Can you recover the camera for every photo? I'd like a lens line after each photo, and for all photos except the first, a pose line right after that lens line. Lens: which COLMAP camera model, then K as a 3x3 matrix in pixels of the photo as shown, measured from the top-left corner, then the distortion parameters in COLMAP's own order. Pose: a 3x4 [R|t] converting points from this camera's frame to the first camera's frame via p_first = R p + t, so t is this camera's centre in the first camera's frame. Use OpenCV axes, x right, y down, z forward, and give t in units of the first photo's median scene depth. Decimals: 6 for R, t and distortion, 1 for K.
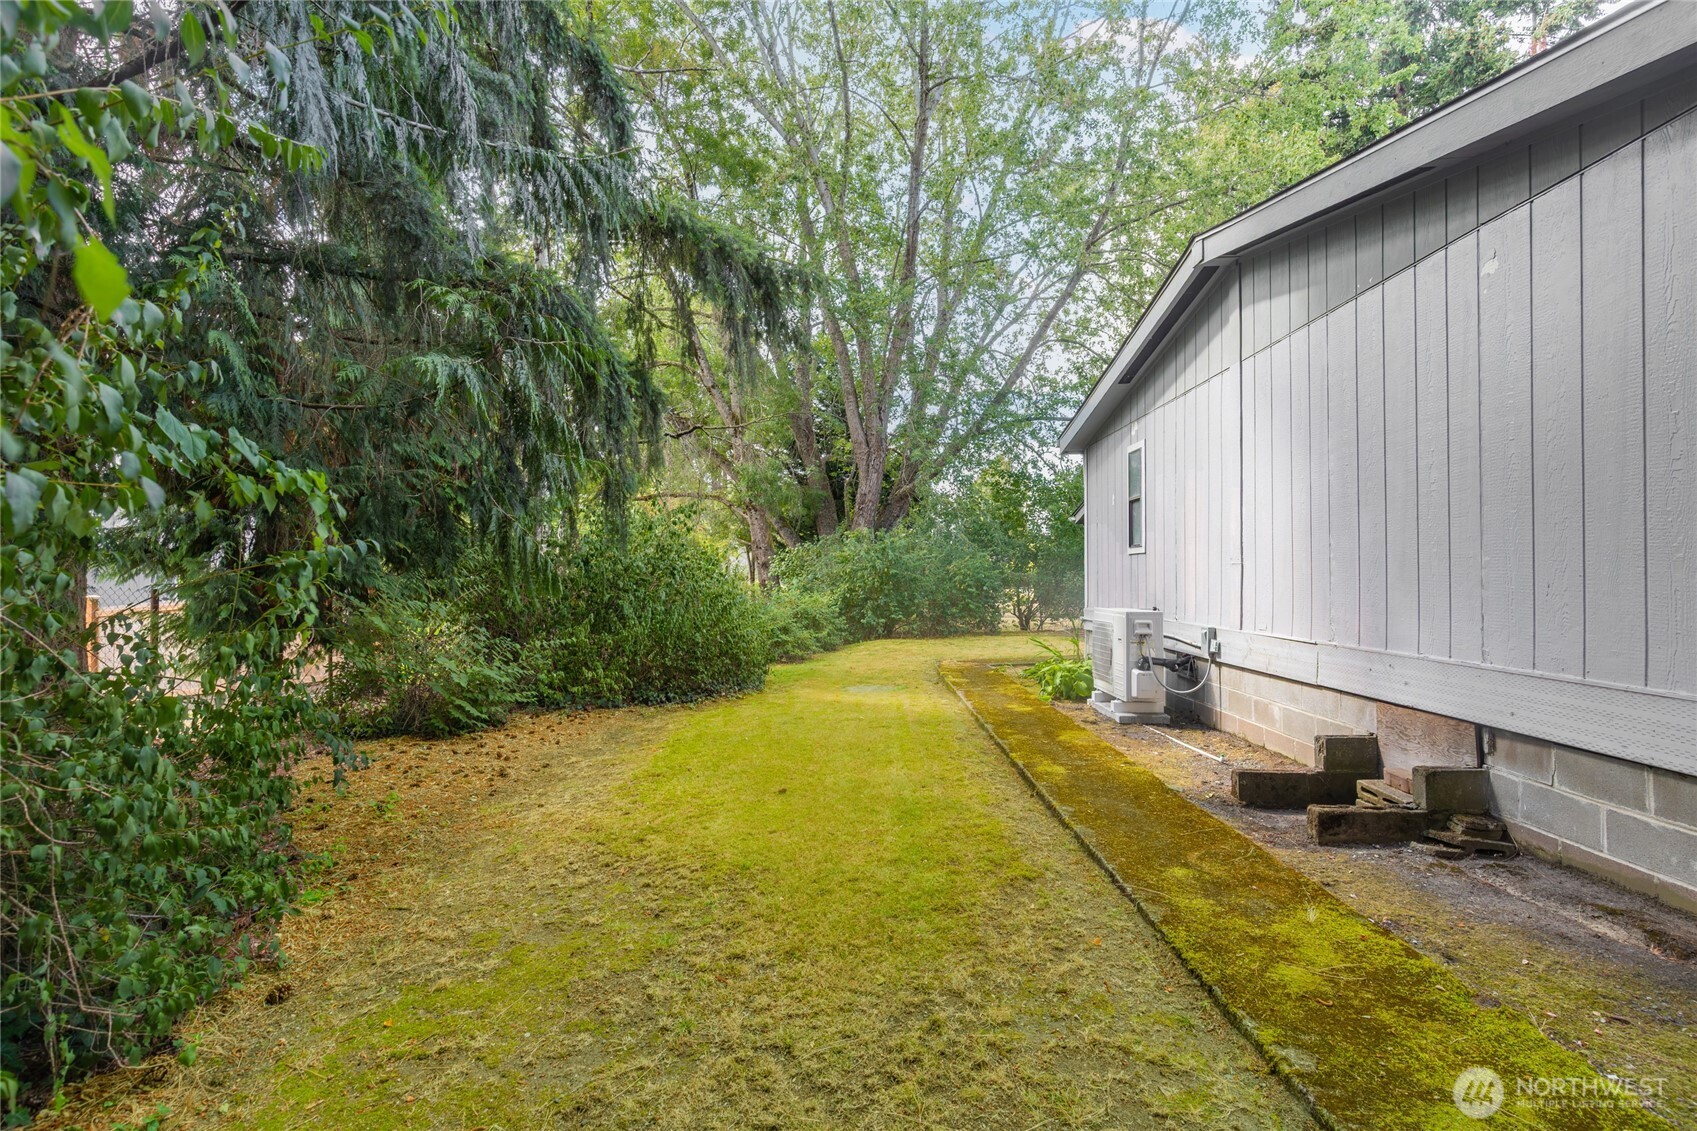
lens RADIAL K [[773.5, 0, 848.5], [0, 773.5, 565.5], [0, 0, 1]] dist [0.016141, 0.000175]
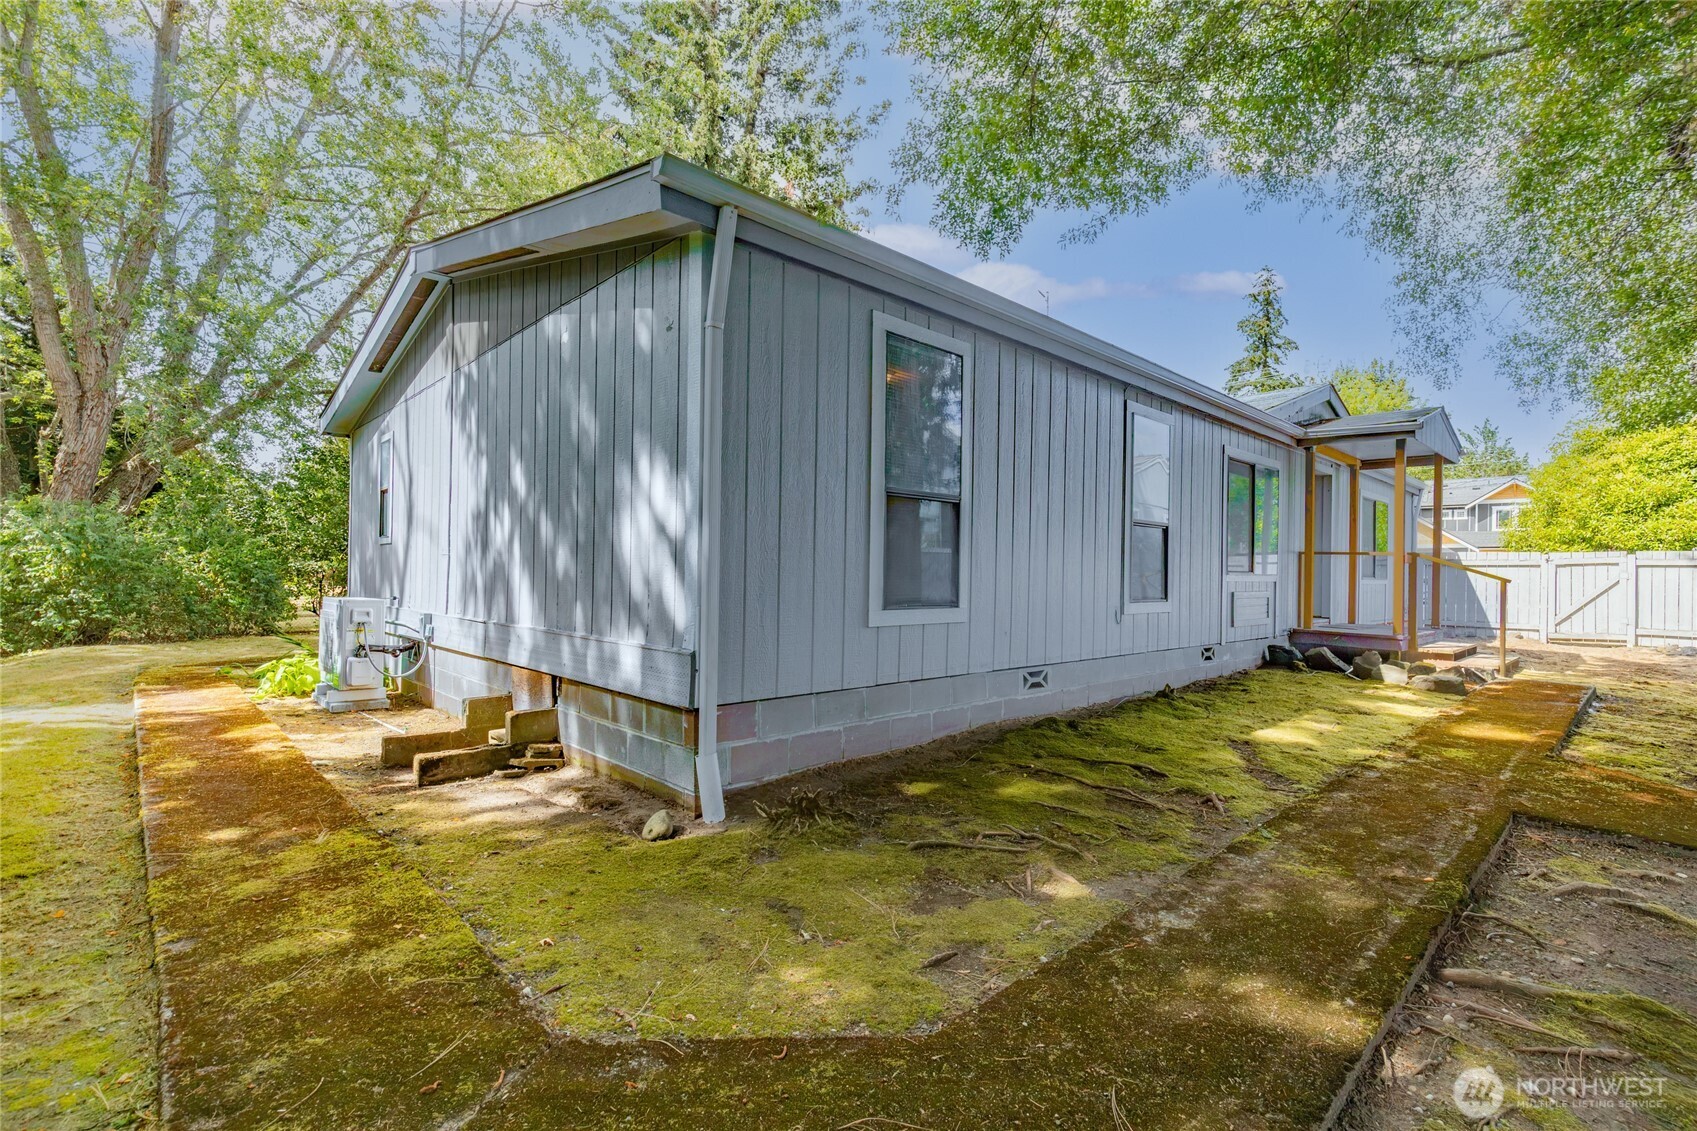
lens RADIAL K [[773.5, 0, 848.5], [0, 773.5, 565.5], [0, 0, 1]] dist [0.016141, 0.000175]
pose [[0.724430, 0.020777, 0.689036, 0.214261], [-0.023711, 0.999705, -0.005215, 0.007196], [-0.688941, -0.012560, 0.724709, -0.274155]]
